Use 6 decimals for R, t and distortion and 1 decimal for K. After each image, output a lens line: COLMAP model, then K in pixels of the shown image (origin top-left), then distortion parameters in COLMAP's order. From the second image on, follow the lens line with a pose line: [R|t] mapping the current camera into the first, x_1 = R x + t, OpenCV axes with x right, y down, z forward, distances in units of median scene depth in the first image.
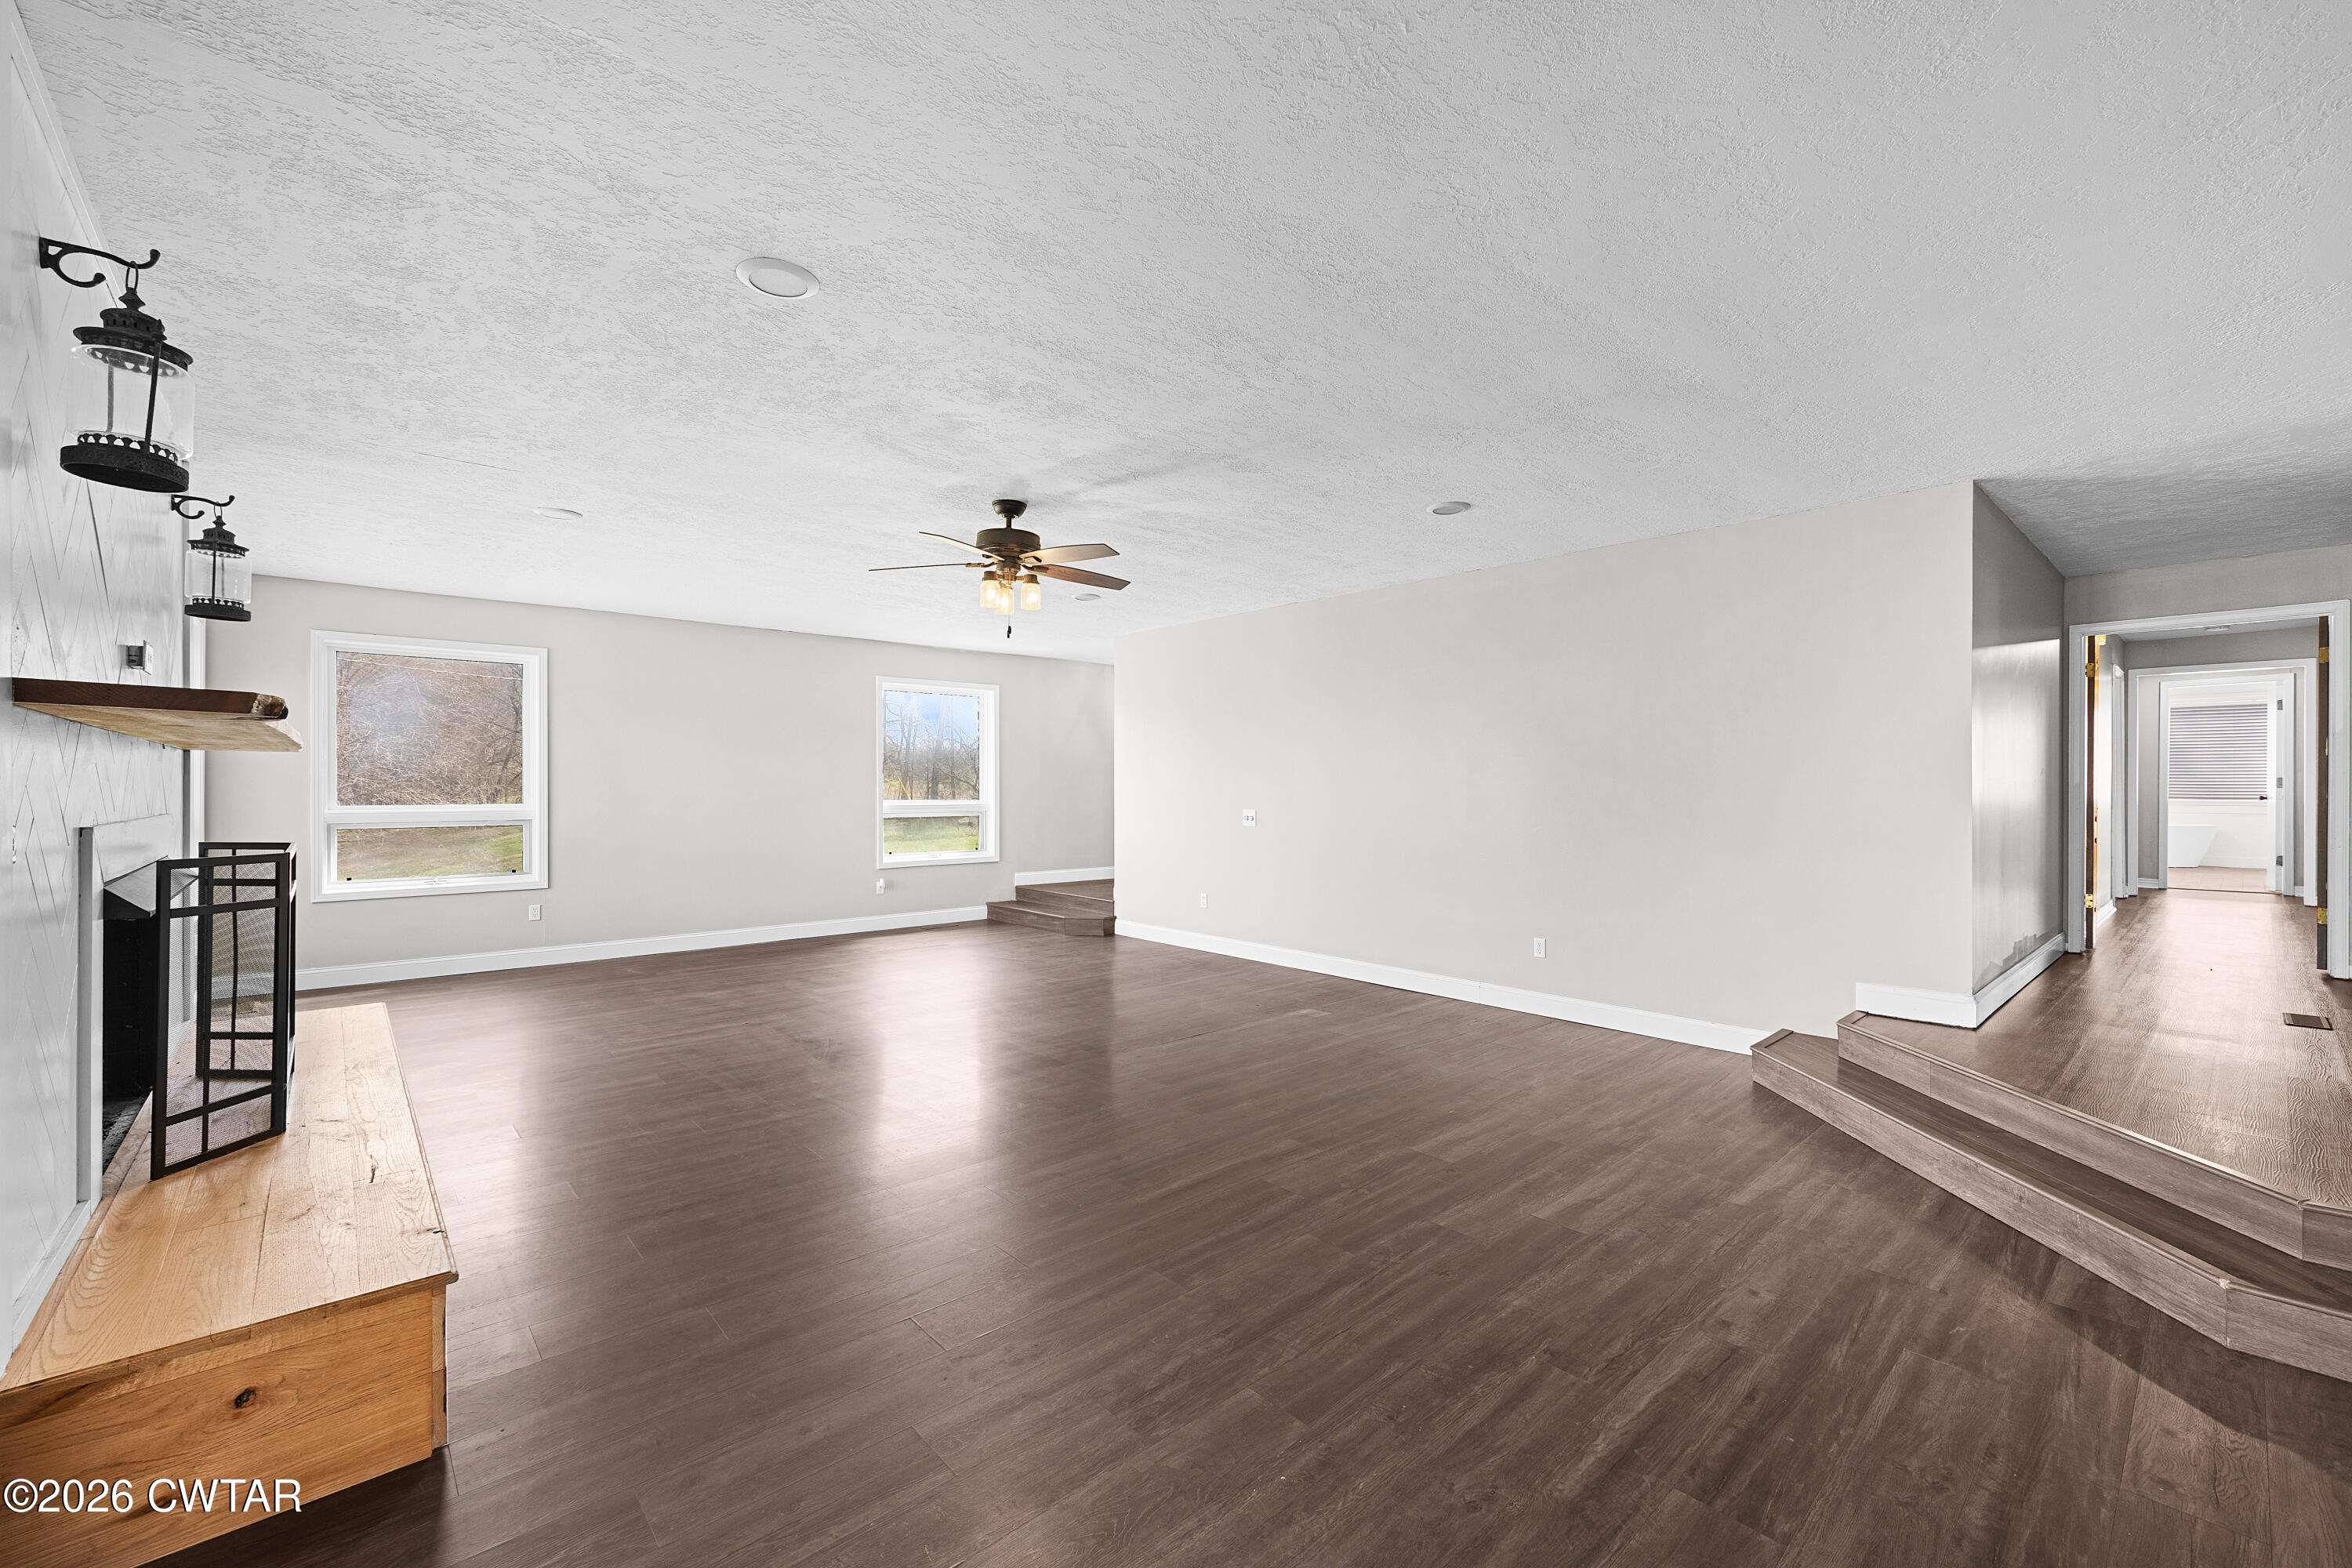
lens RADIAL K [[960.5, 0, 1186.1], [0, 960.5, 783.8], [0, 0, 1]] dist [0.001966, 0.000129]
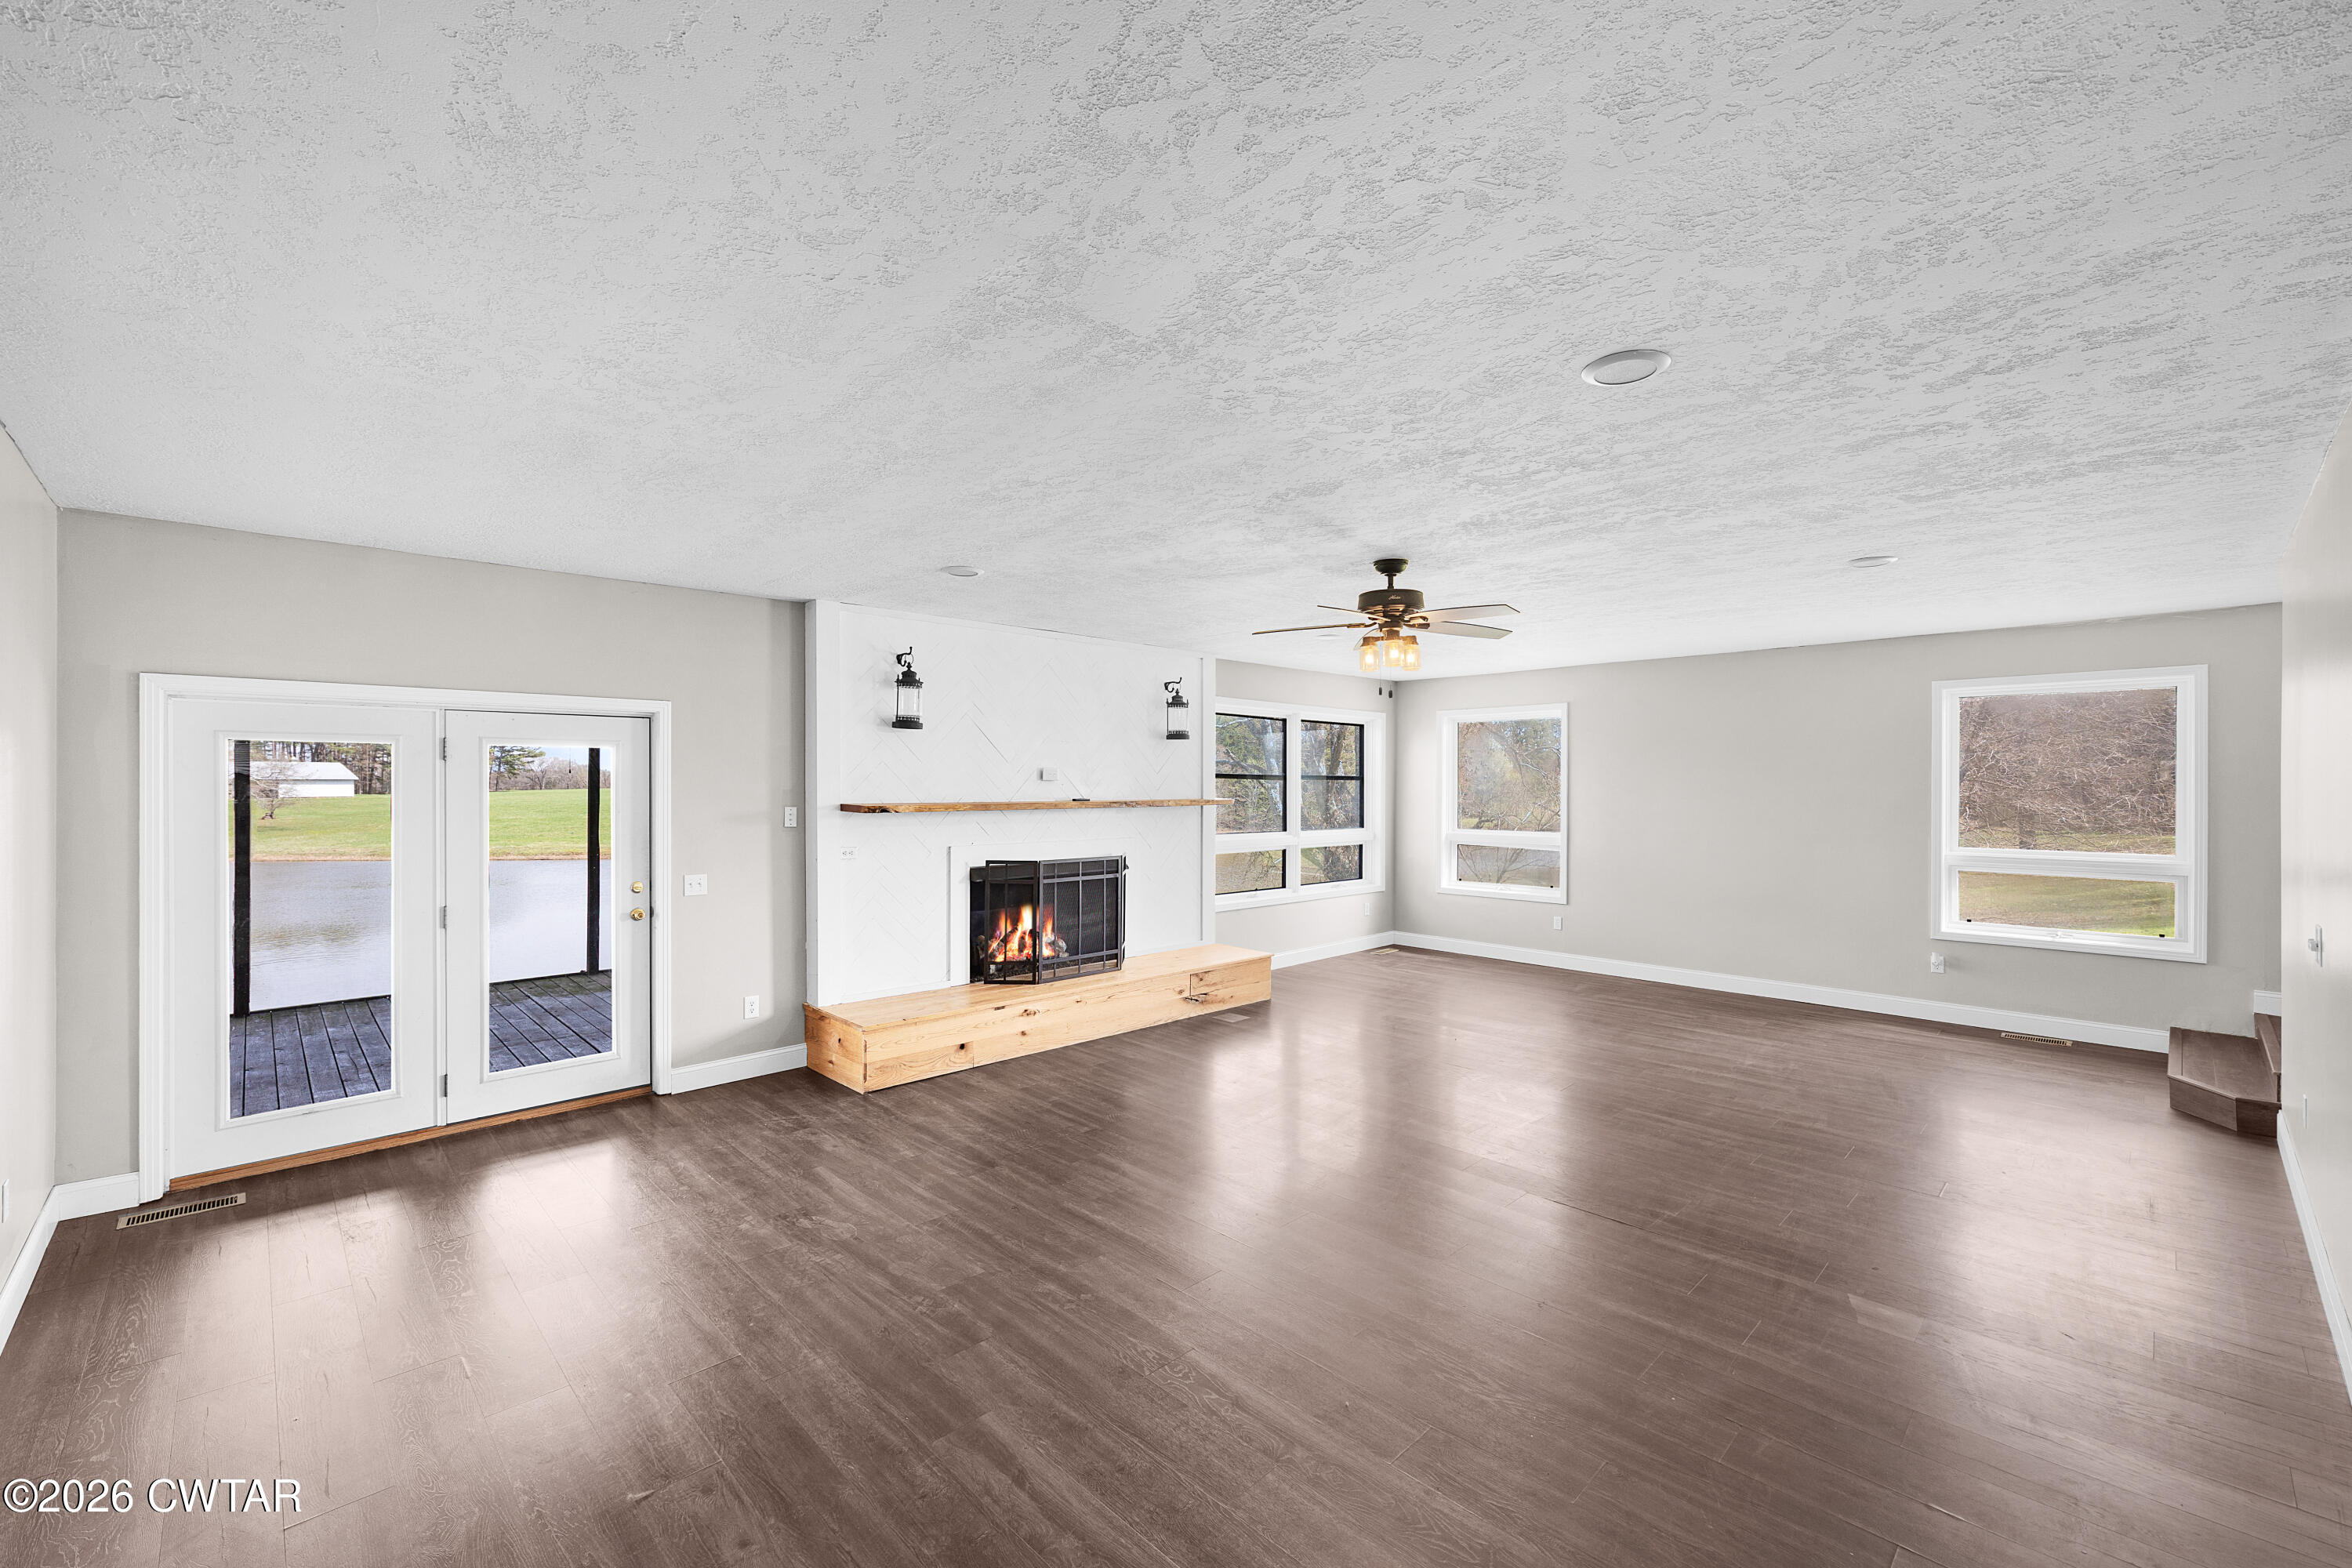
lens RADIAL K [[960.5, 0, 1185.1], [0, 960.5, 787.9], [0, 0, 1]] dist [0.001966, 0.000129]
pose [[0.038195, 0.002009, -0.999268, 0.805615], [0.001424, 0.999997, 0.002065, -0.063408], [0.999269, -0.001502, 0.038192, 0.764126]]
